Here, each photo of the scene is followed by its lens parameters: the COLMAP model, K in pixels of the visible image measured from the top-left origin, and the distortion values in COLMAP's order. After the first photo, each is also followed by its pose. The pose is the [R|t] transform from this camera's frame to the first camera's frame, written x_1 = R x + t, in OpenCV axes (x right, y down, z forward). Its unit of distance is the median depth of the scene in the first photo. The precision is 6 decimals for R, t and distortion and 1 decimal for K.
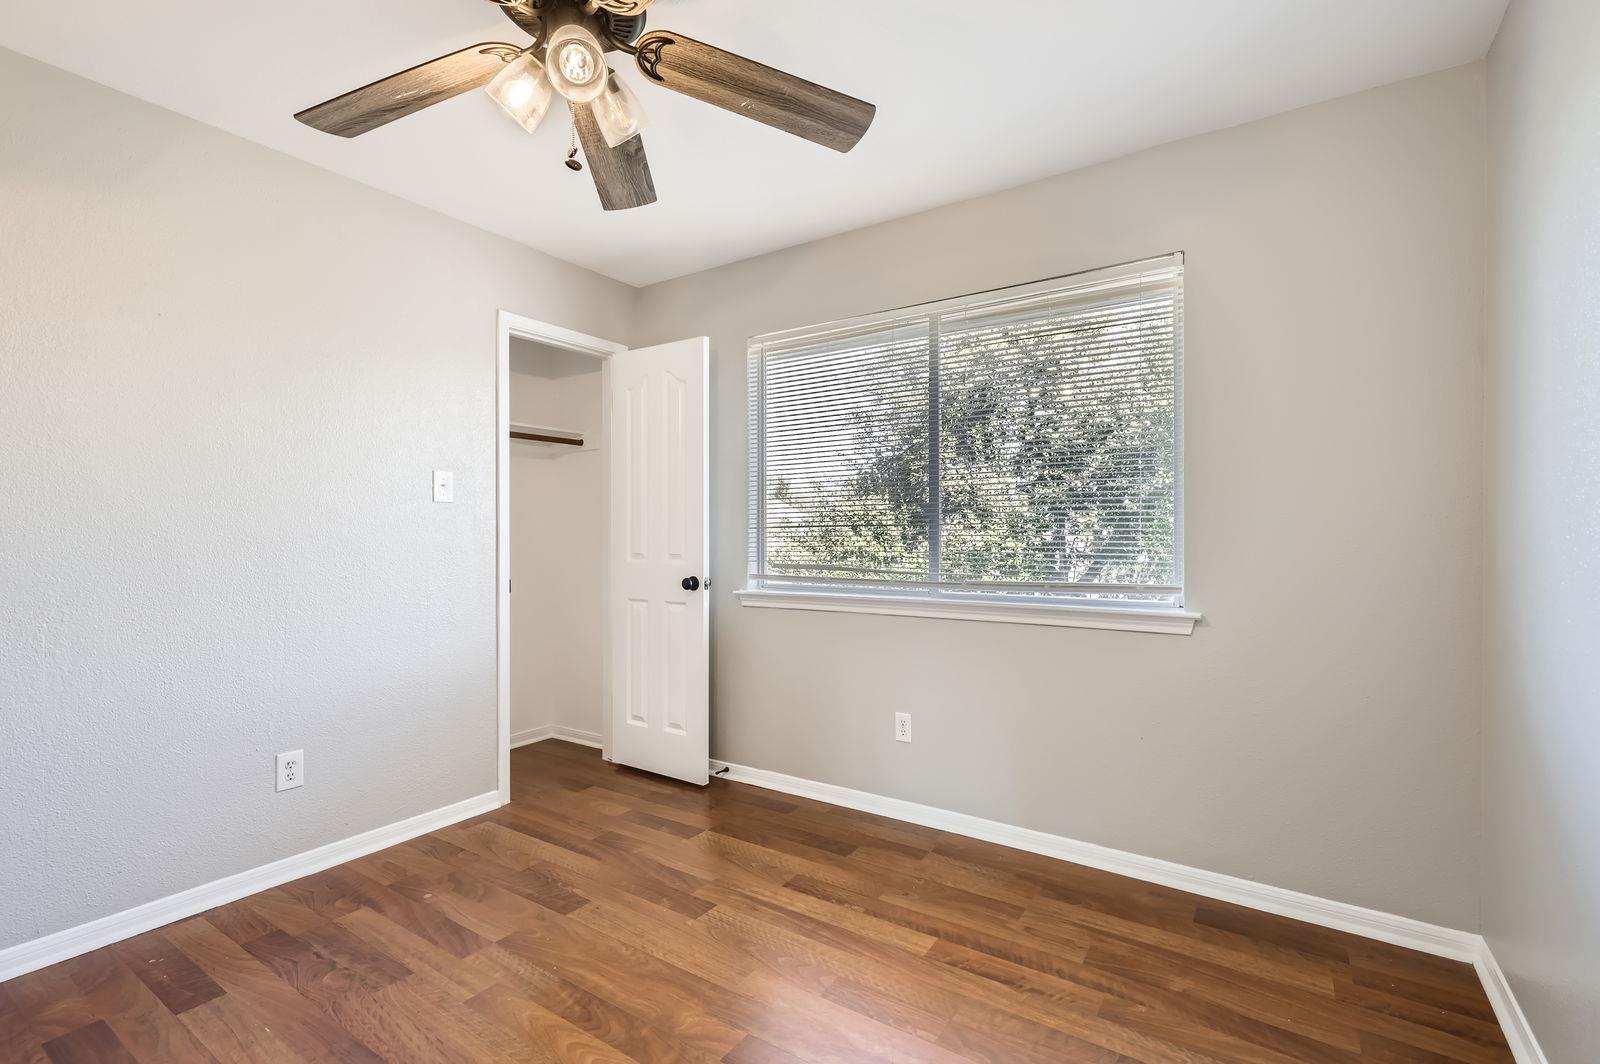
lens RADIAL K [[728.1, 0, 801.4], [0, 728.1, 534.2], [0, 0, 1]] dist [-0.002177, 0.000048]
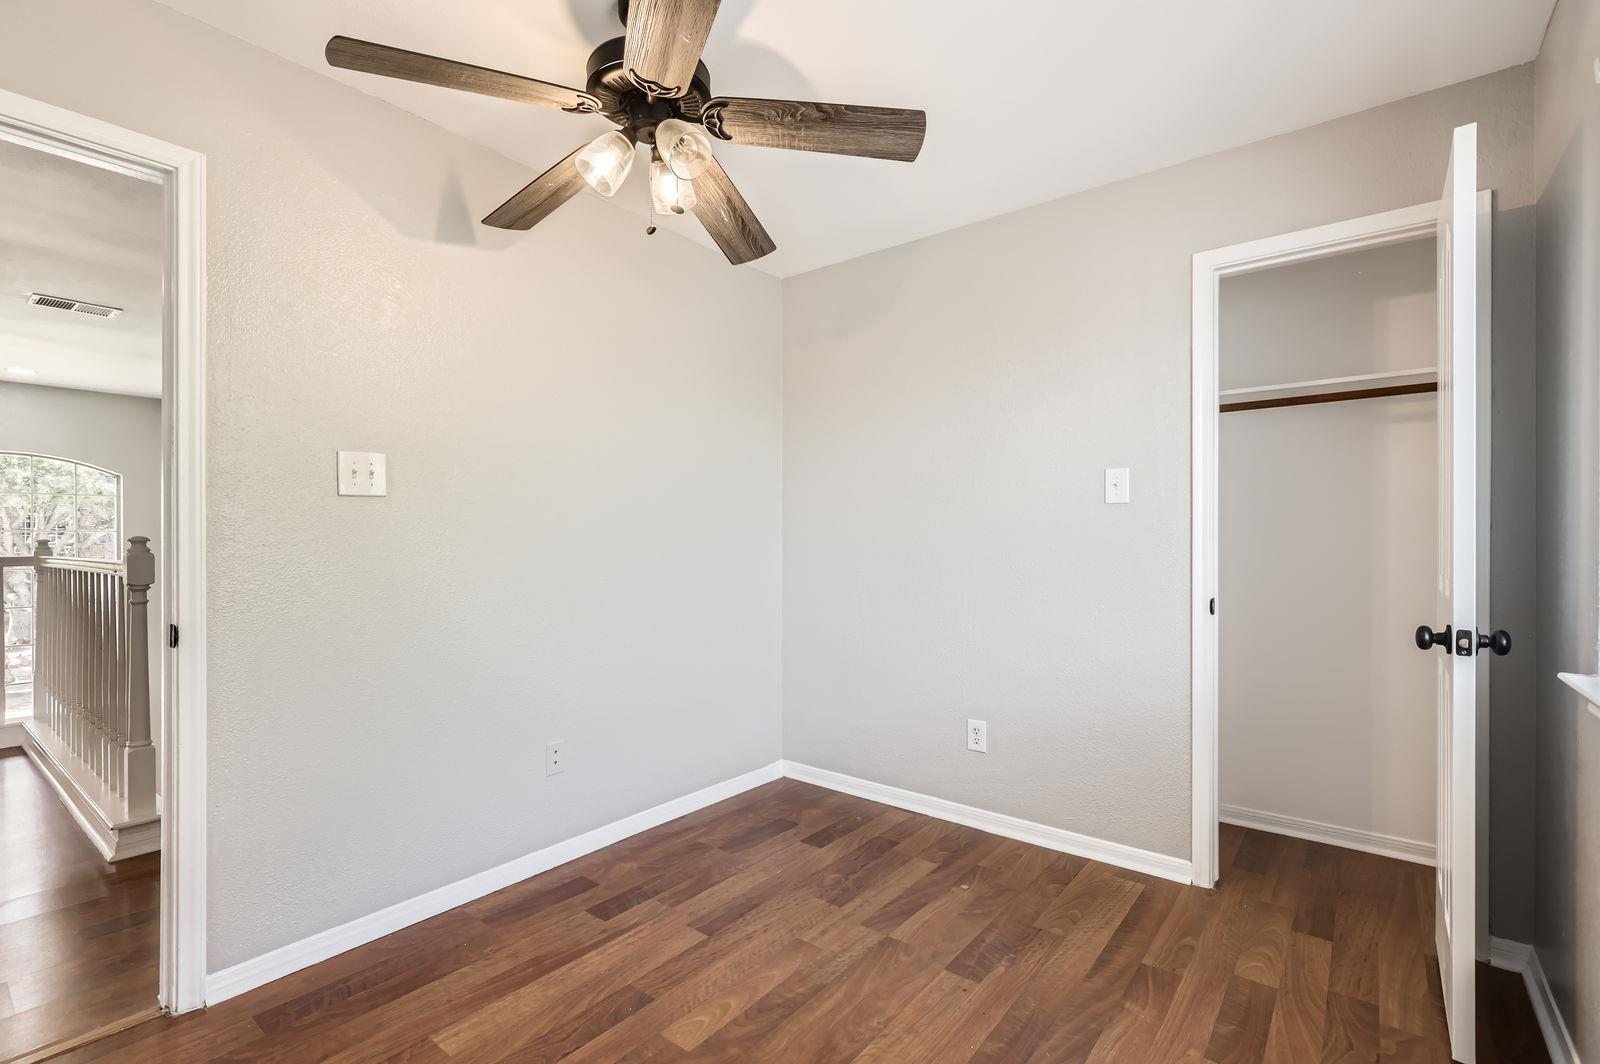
lens RADIAL K [[728.1, 0, 795.8], [0, 728.1, 527.2], [0, 0, 1]] dist [-0.002177, 0.000048]
pose [[-0.087579, -0.015504, -0.996037, 0.550446], [-0.005270, 0.999872, -0.015100, 0.002542], [0.996144, 0.003927, -0.087649, 0.854866]]
